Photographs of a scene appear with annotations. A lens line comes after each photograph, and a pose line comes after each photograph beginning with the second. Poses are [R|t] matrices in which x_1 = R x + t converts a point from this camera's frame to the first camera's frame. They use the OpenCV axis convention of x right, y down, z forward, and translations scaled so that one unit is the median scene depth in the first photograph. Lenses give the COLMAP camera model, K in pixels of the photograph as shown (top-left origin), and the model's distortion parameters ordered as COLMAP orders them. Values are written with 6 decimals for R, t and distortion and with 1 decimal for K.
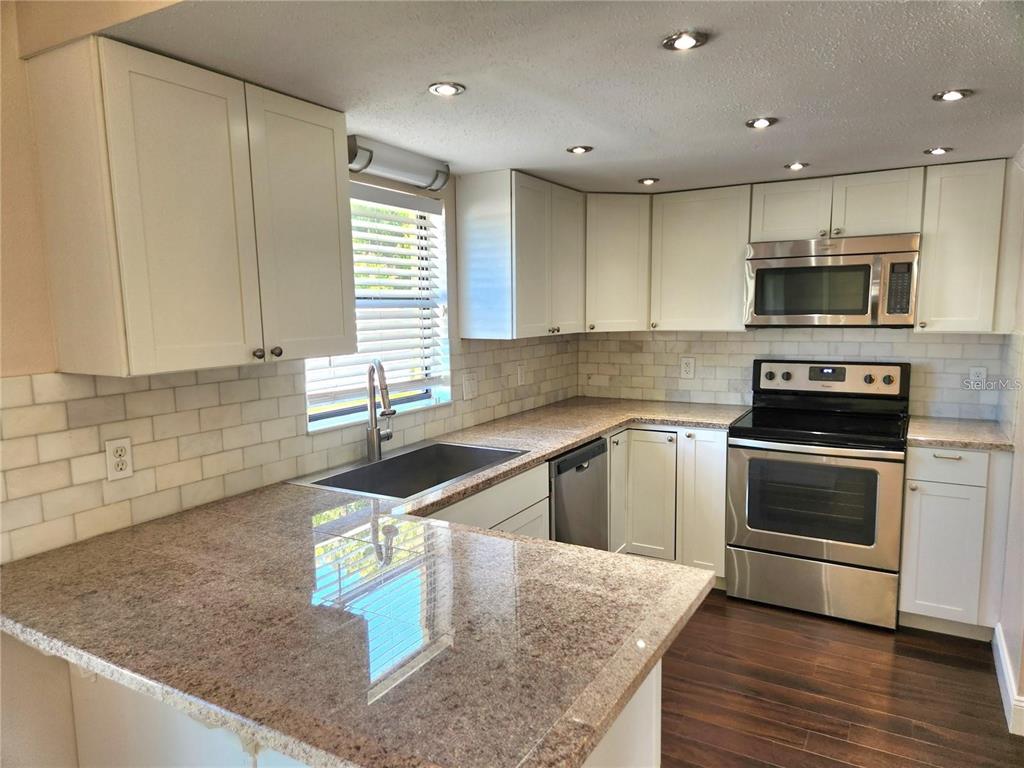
lens RADIAL K [[685.3, 0, 516.2], [0, 685.3, 402.6], [0, 0, 1]] dist [0.079847, -0.062932]
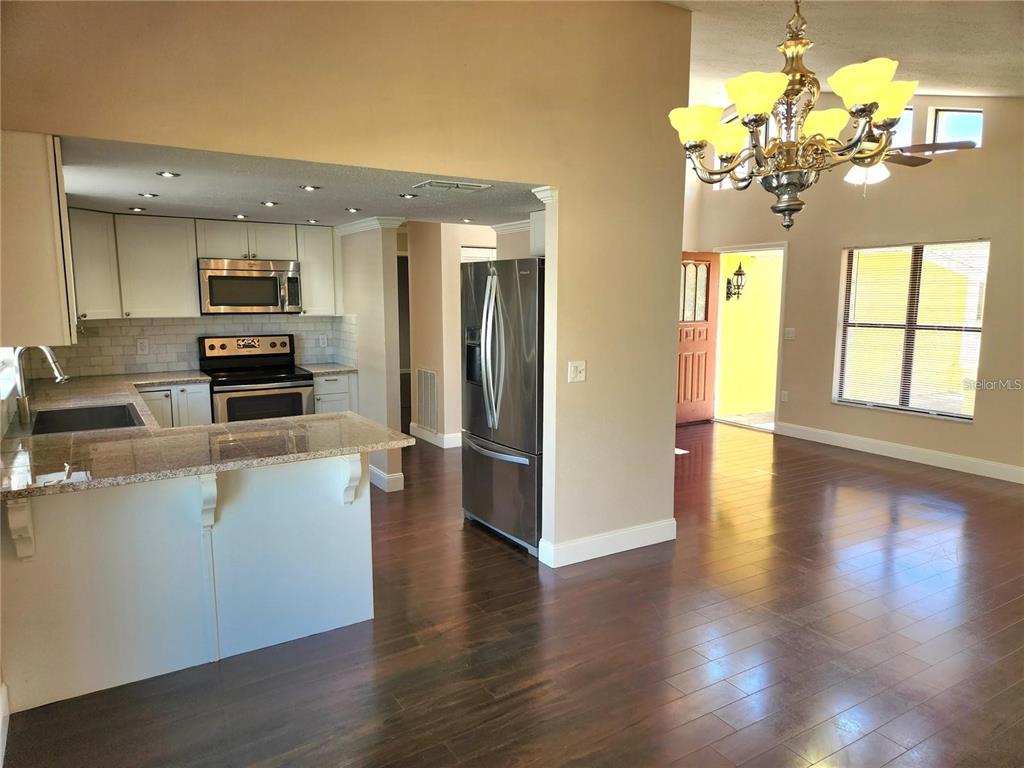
lens RADIAL K [[685.3, 0, 516.2], [0, 685.3, 402.6], [0, 0, 1]] dist [0.079847, -0.062932]
pose [[0.461365, -0.127400, 0.878016, -0.710285], [0.122978, 0.989266, 0.078921, 0.044867], [-0.878646, 0.071565, 0.472080, -0.294618]]
